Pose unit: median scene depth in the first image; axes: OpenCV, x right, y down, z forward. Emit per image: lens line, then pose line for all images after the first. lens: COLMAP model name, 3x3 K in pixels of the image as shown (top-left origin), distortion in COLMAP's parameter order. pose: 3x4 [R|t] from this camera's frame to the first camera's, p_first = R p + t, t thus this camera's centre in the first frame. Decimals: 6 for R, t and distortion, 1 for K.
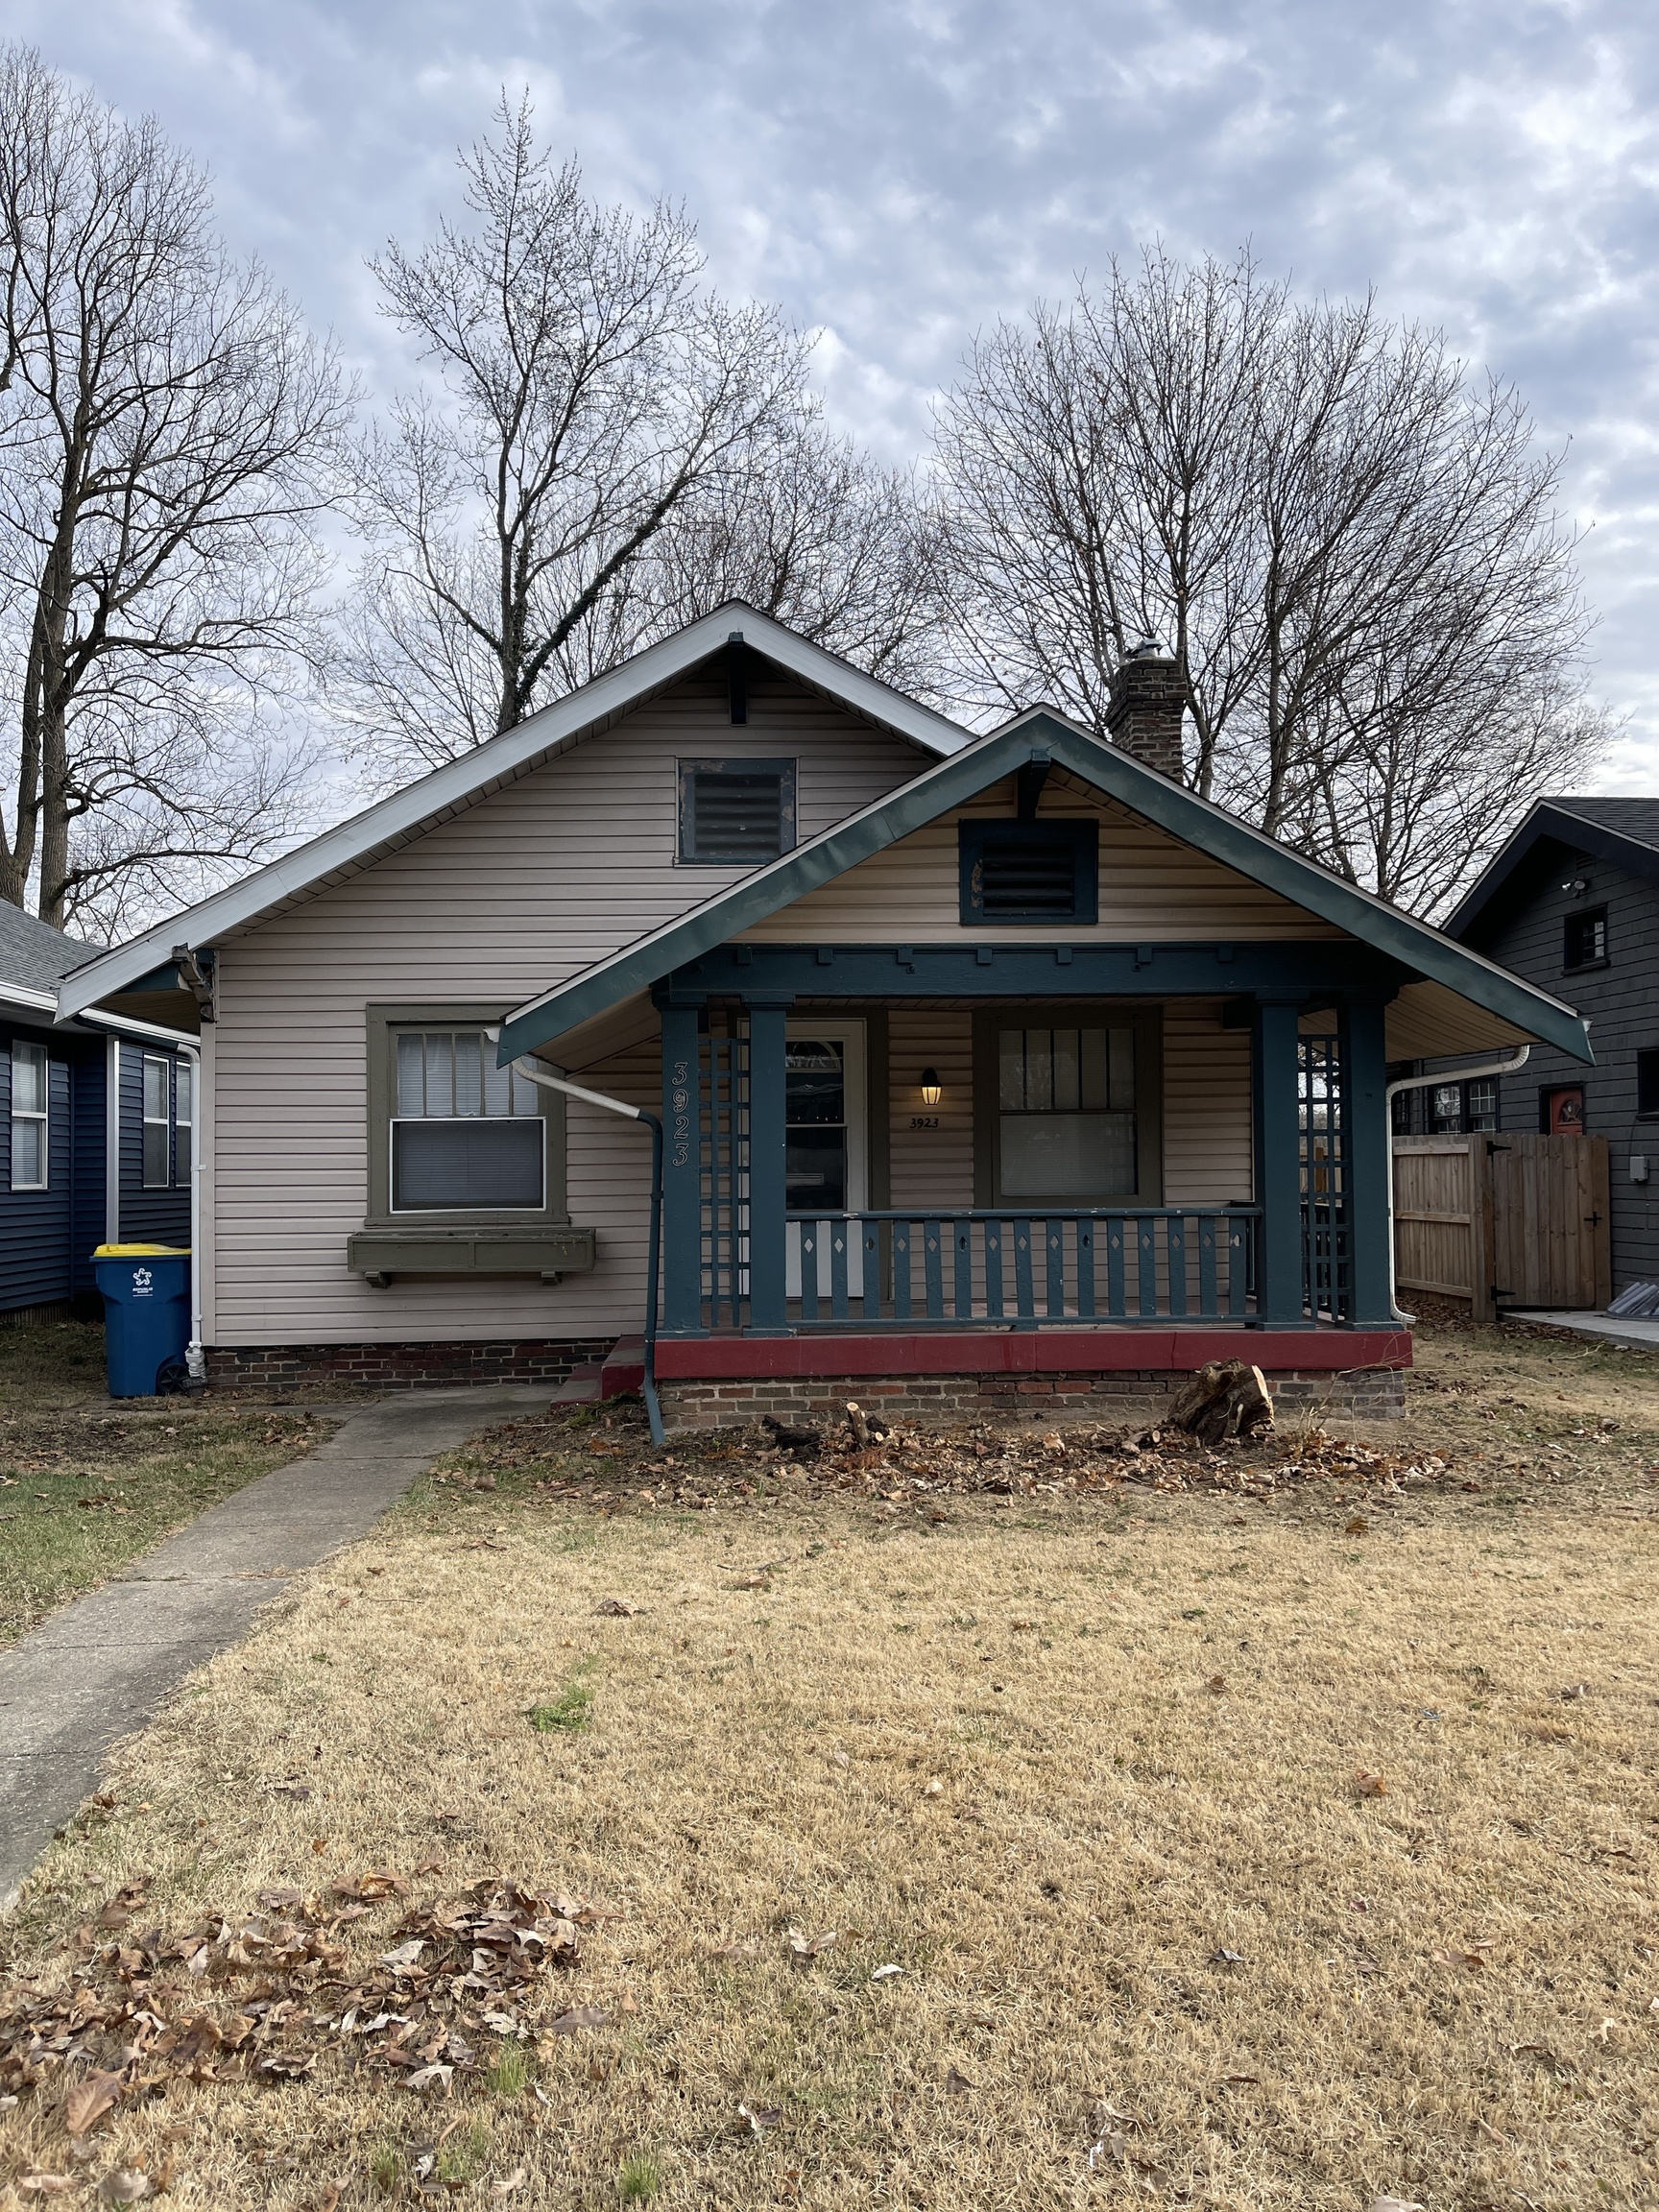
lens RADIAL K [[1752.6, 0, 829.5], [0, 1752.6, 1106.0], [0, 0, 1]] dist [-0.002979, -0.001881]
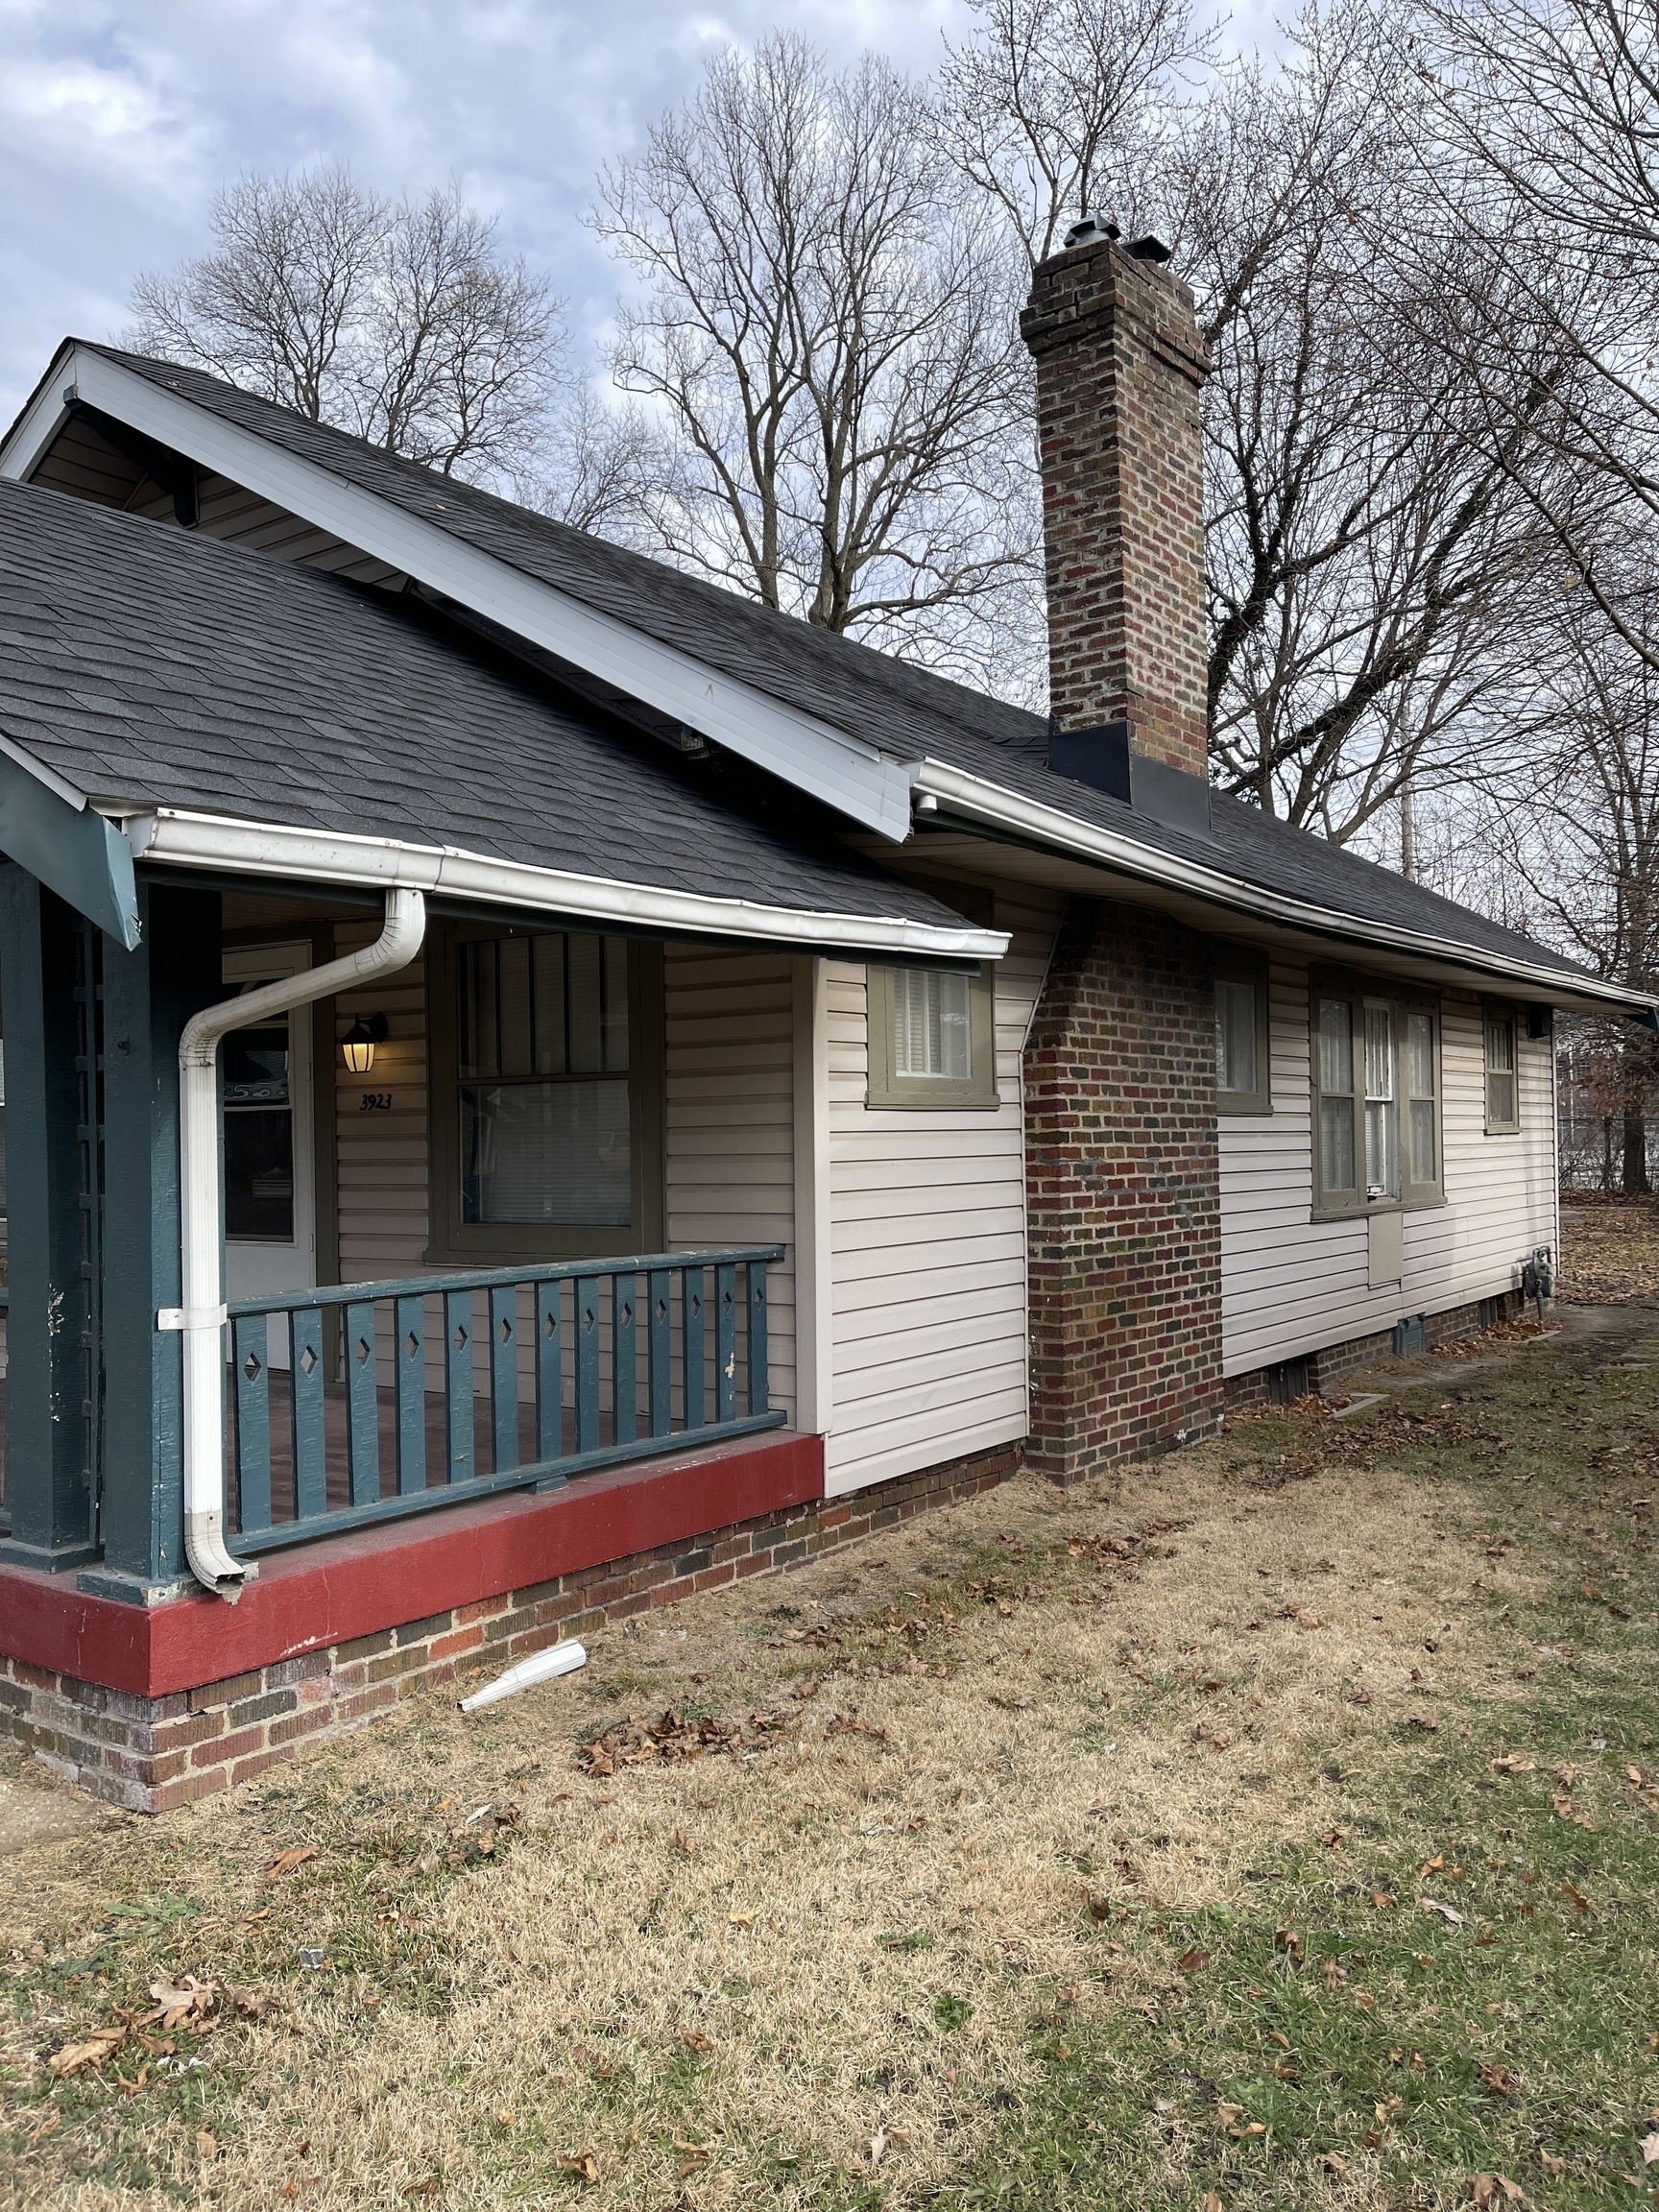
lens RADIAL K [[1752.6, 0, 829.5], [0, 1752.6, 1106.0], [0, 0, 1]] dist [-0.002979, -0.001881]
pose [[0.795585, -0.010171, -0.605757, 0.564656], [0.025331, 0.999543, 0.016486, 0.005148], [0.605313, -0.028460, 0.795479, 0.597430]]
